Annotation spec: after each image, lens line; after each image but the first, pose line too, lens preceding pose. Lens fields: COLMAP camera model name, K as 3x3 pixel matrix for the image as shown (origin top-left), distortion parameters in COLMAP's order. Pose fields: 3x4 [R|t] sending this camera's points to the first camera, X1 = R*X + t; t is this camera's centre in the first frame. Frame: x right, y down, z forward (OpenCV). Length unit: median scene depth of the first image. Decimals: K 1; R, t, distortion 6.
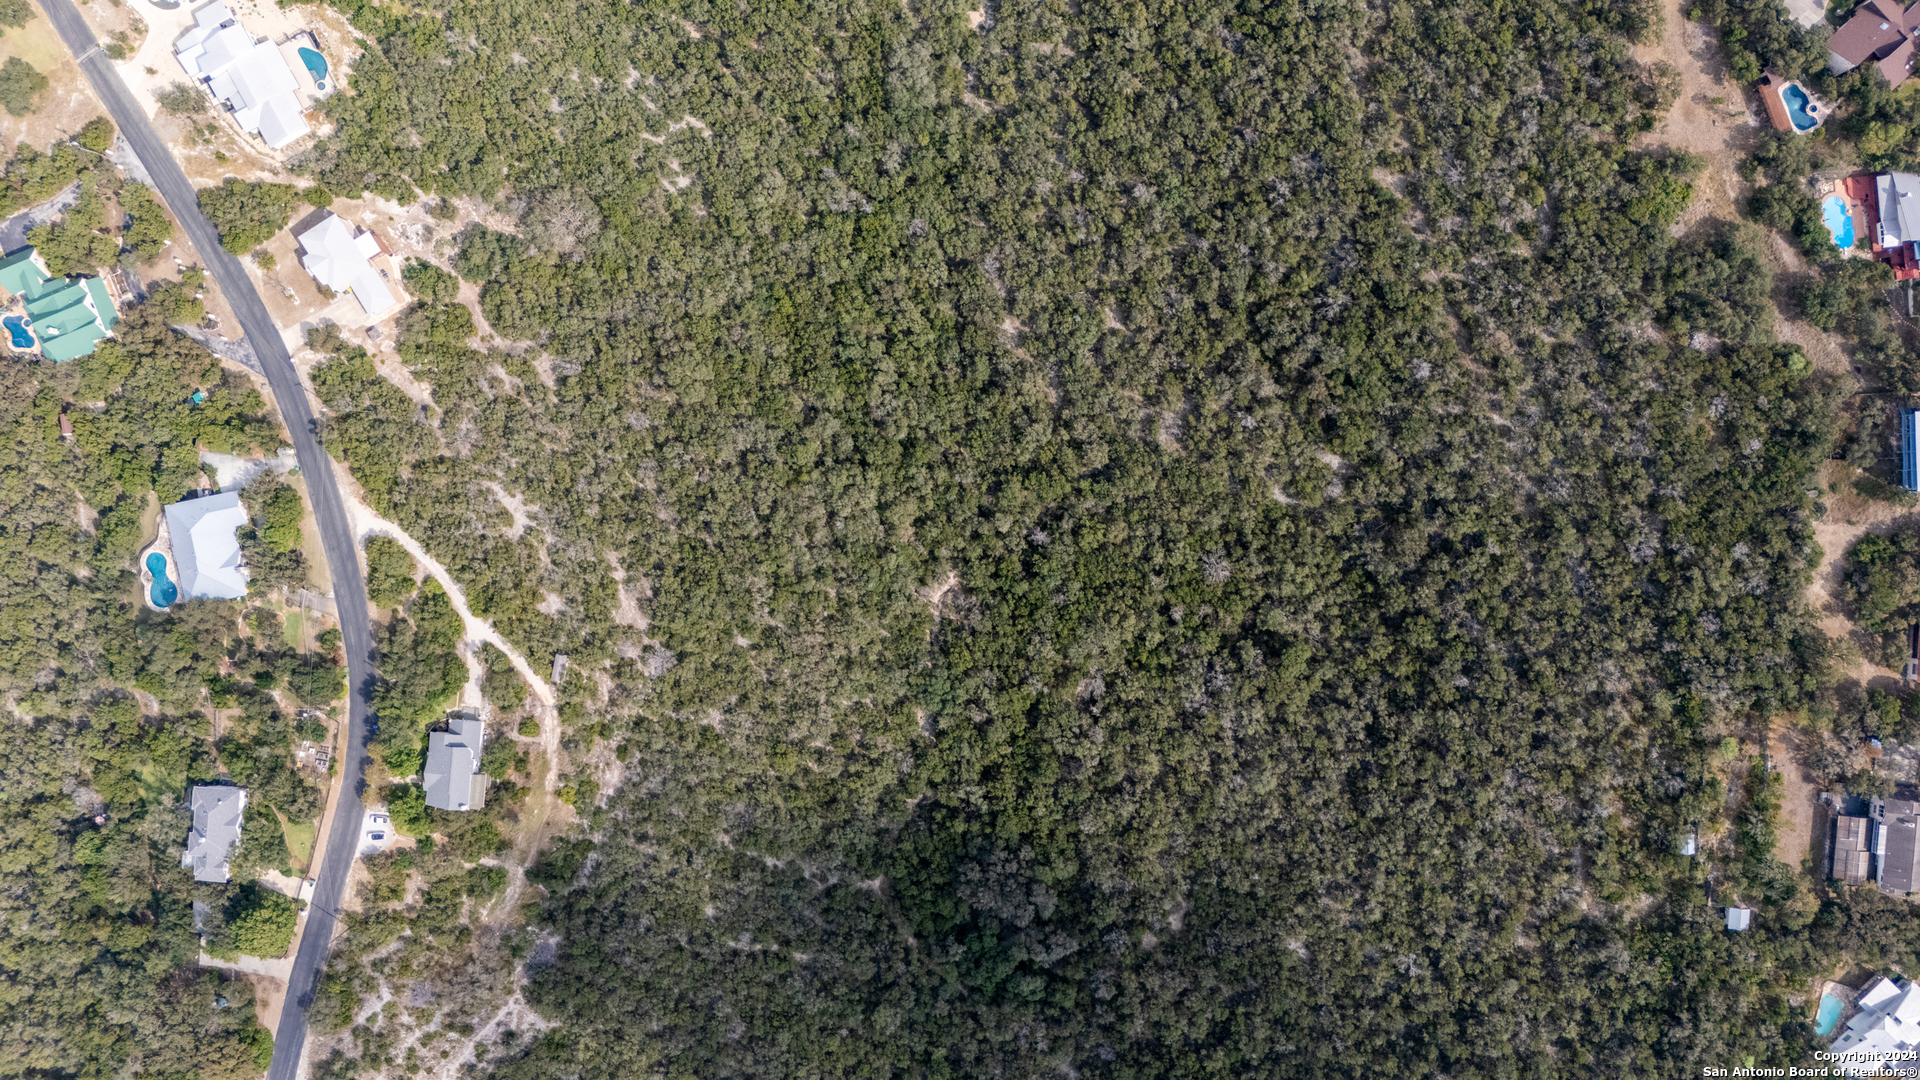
lens RADIAL K [[1415.3, 0, 967.7], [0, 1415.3, 529.9], [0, 0, 1]] dist [0.067850, -0.067819]
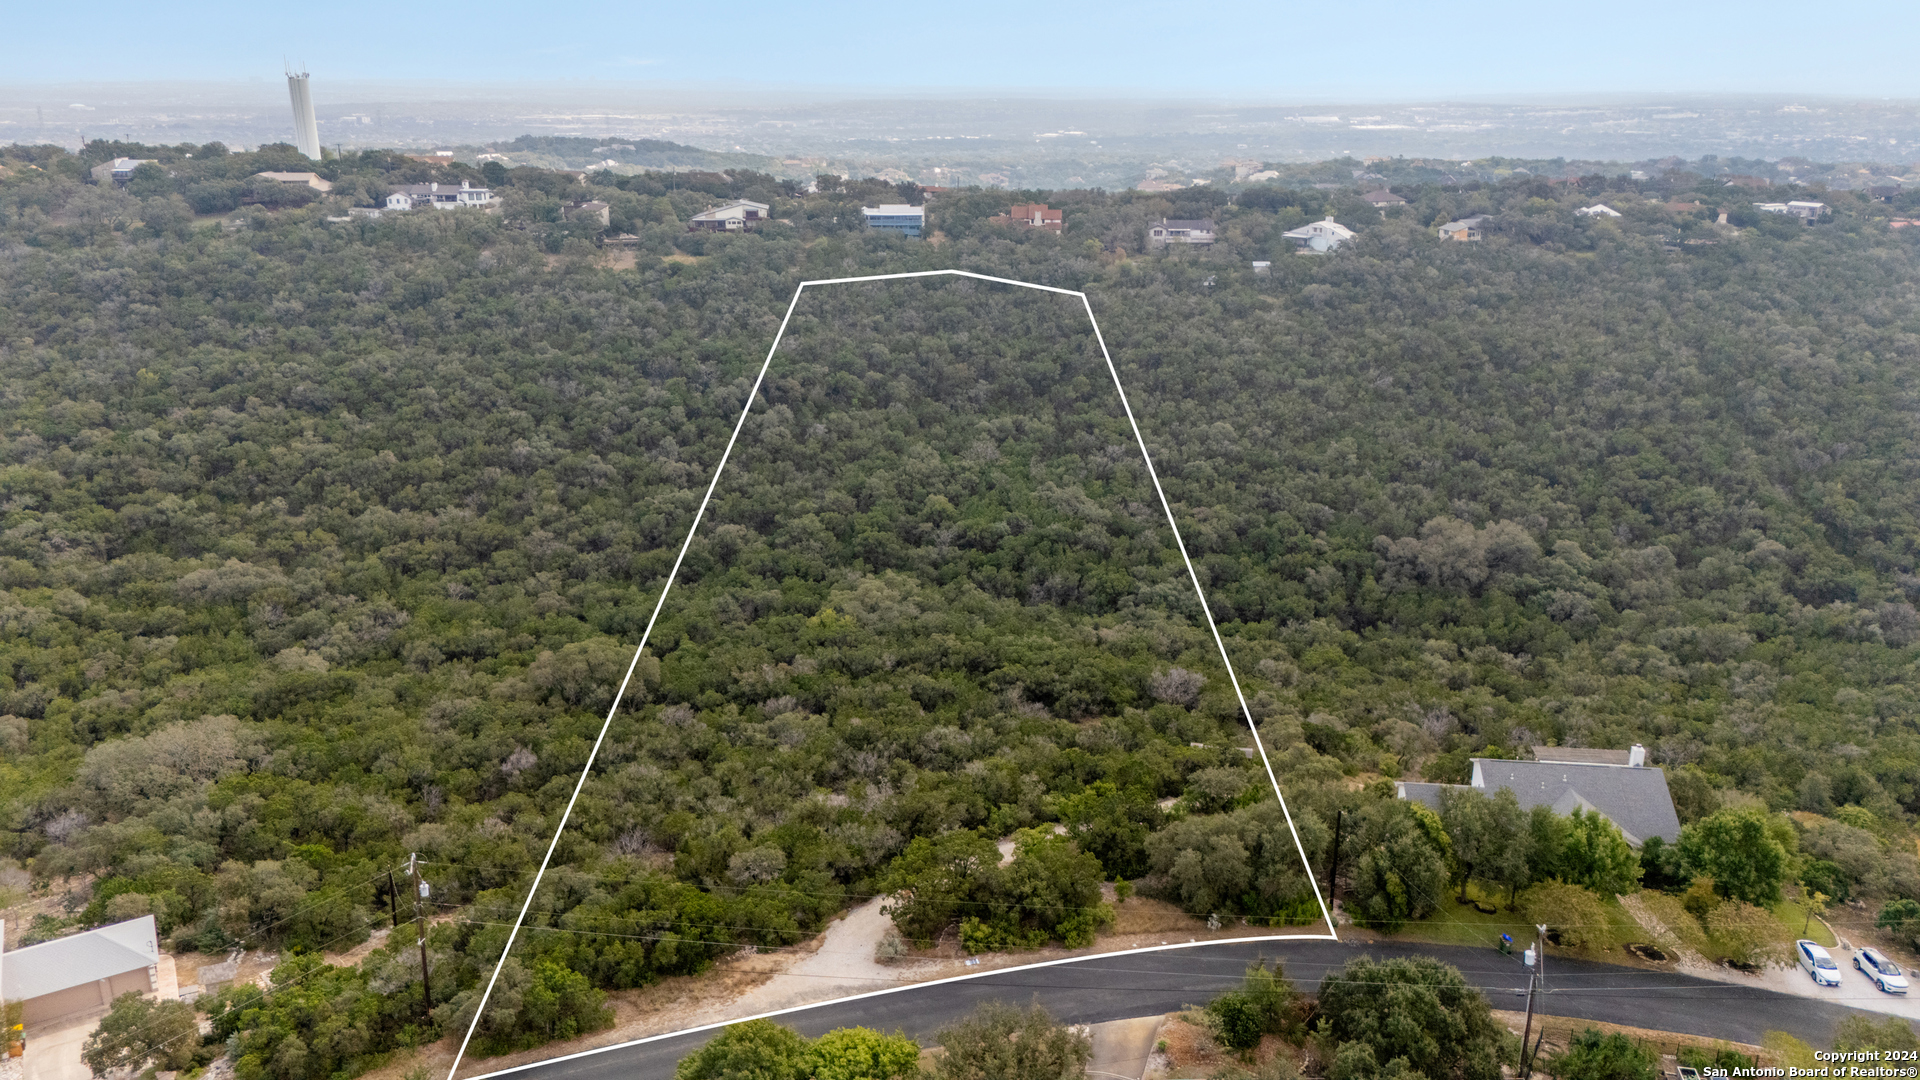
lens RADIAL K [[1415.3, 0, 962.6], [0, 1415.3, 543.8], [0, 0, 1]] dist [0.067850, -0.067819]
pose [[0.012832, -0.288890, 0.957276, -0.669793], [0.999806, -0.010580, -0.016594, 0.027596], [0.014922, 0.957304, 0.288698, 0.816258]]
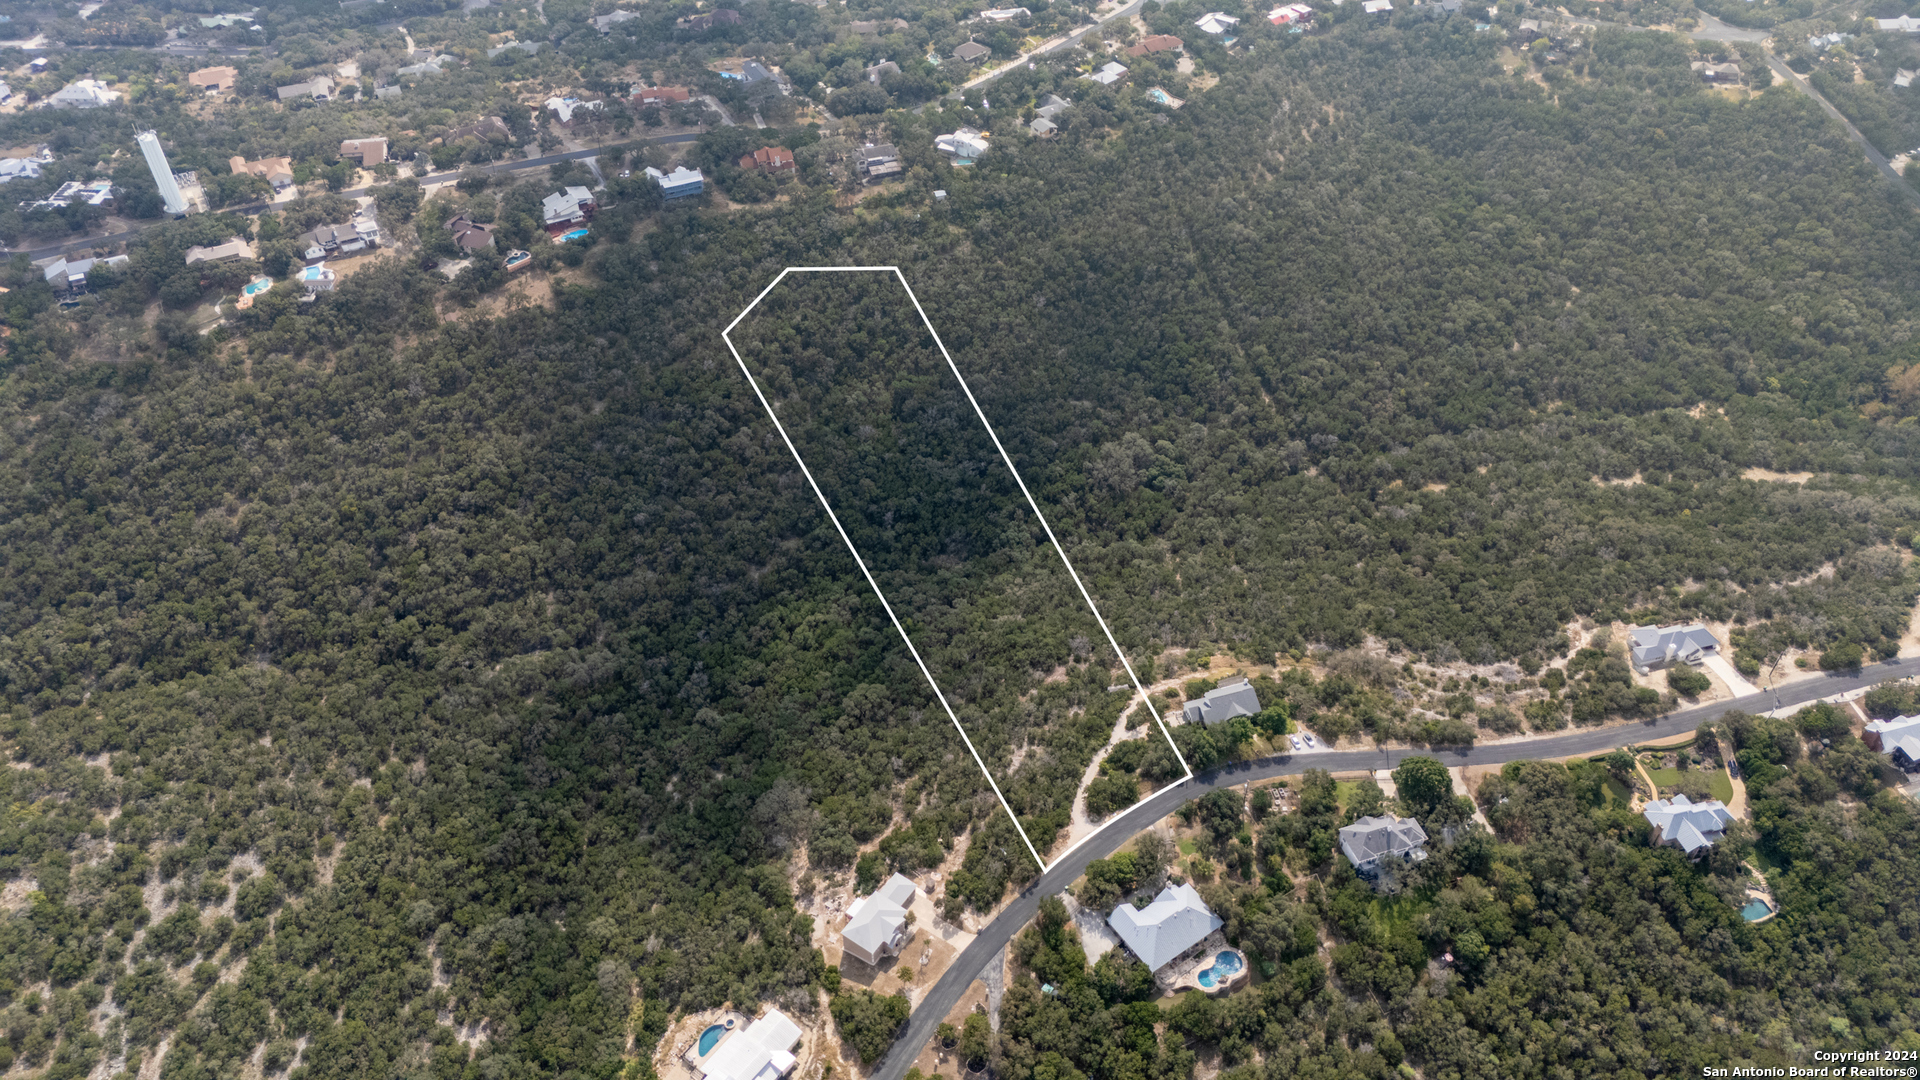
lens RADIAL K [[1415.3, 0, 964.3], [0, 1415.3, 540.2], [0, 0, 1]] dist [0.067850, -0.067819]
pose [[-0.394863, -0.613037, 0.684301, -1.012684], [0.918474, -0.281325, 0.277961, -0.342914], [0.022110, 0.738270, 0.674143, 0.046979]]
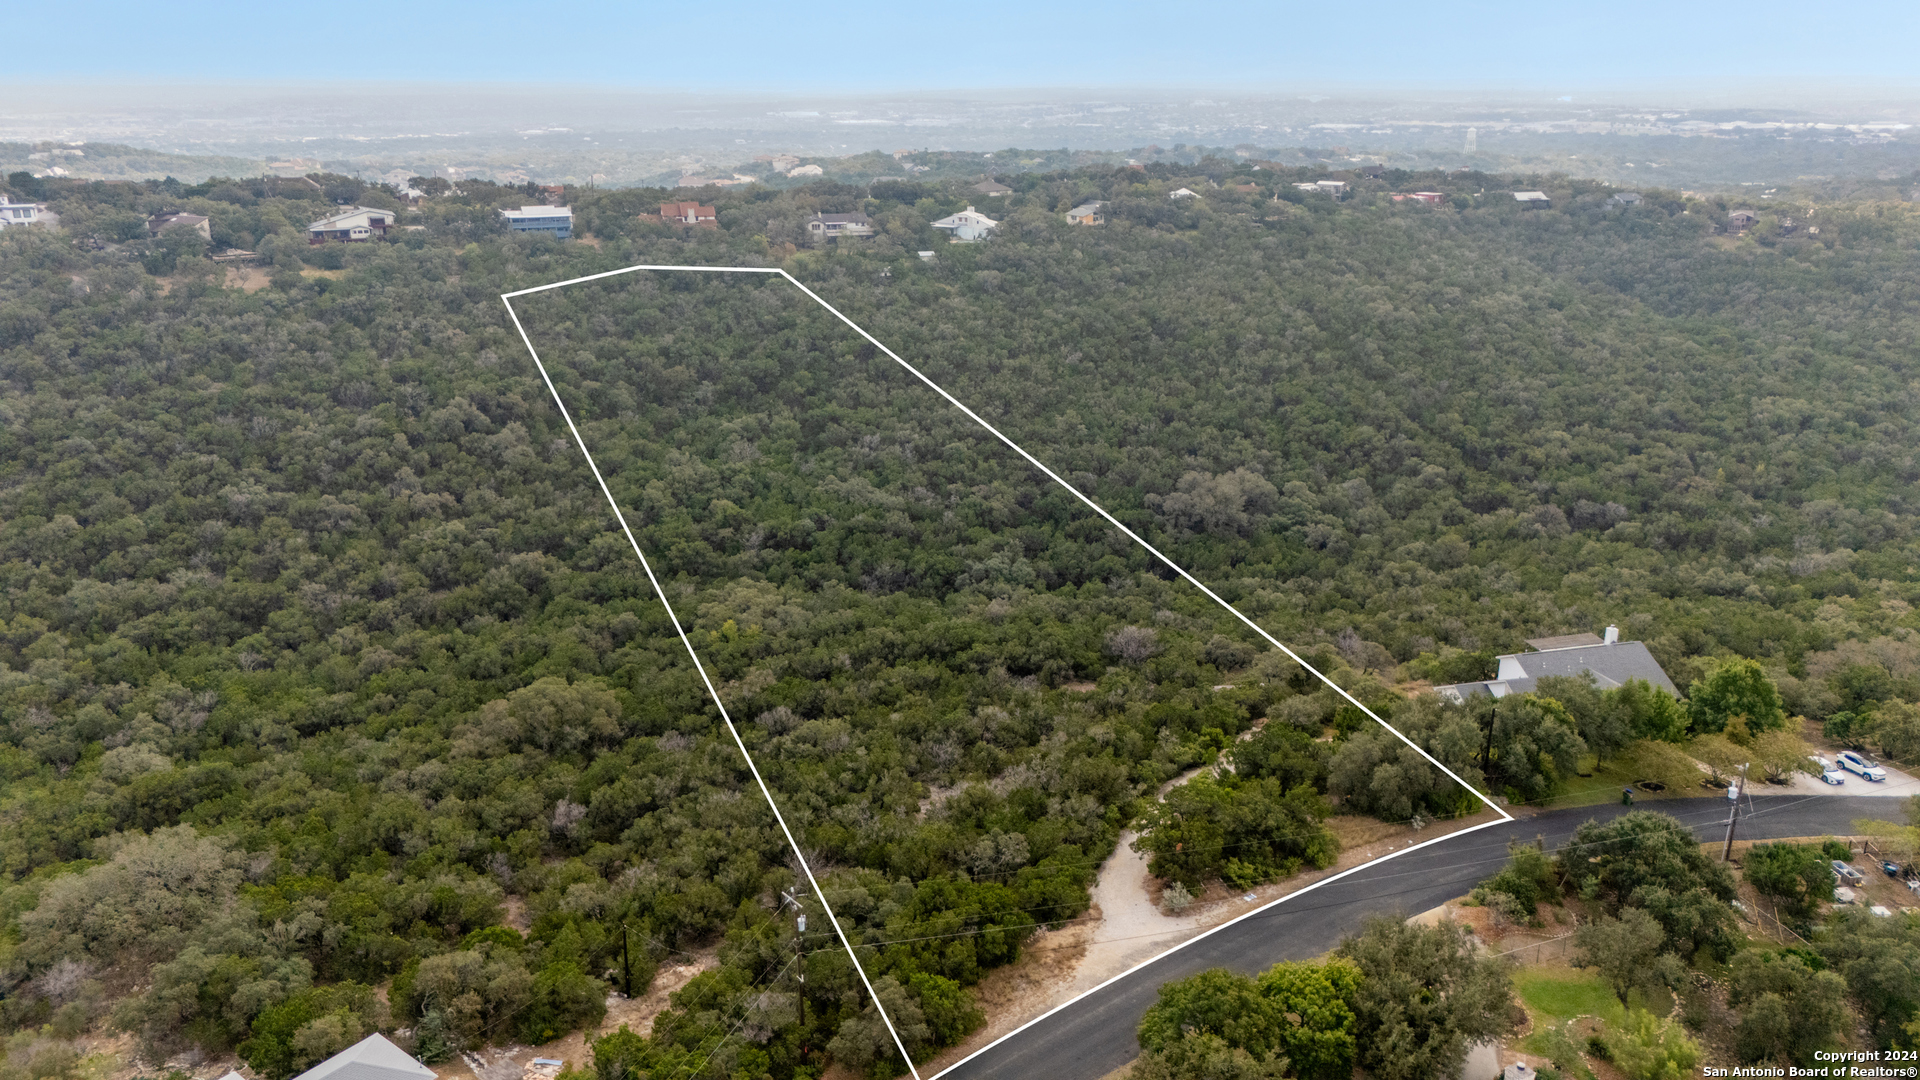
lens RADIAL K [[1415.3, 0, 965.3], [0, 1415.3, 544.4], [0, 0, 1]] dist [0.067850, -0.067819]
pose [[-0.339231, -0.273011, 0.900215, -0.655328], [0.940361, -0.124239, 0.316681, -0.125529], [0.025385, 0.953955, 0.298874, 0.812933]]
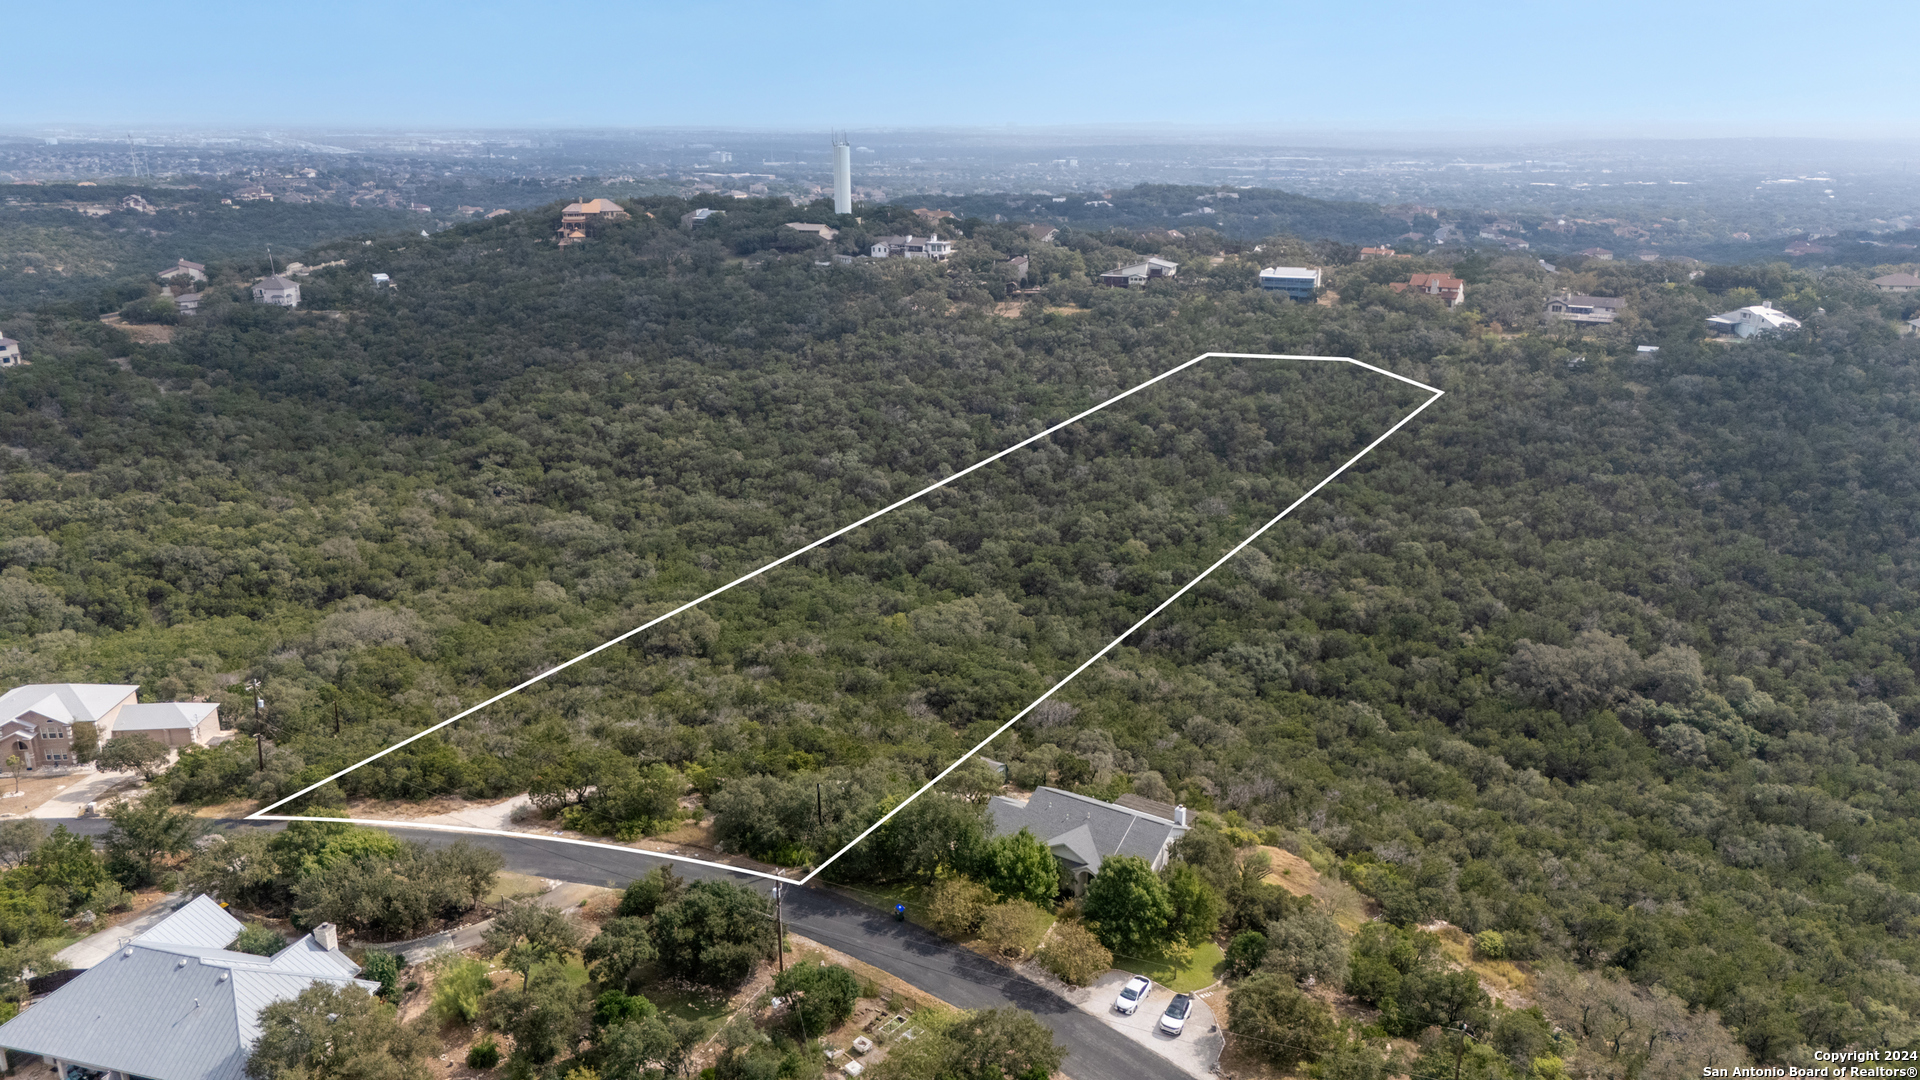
lens RADIAL K [[1415.3, 0, 959.3], [0, 1415.3, 541.4], [0, 0, 1]] dist [0.067850, -0.067819]
pose [[0.474669, -0.229721, 0.849658, -0.691569], [0.880150, 0.118389, -0.459695, 0.307799], [0.005011, 0.966029, 0.258384, 0.794620]]
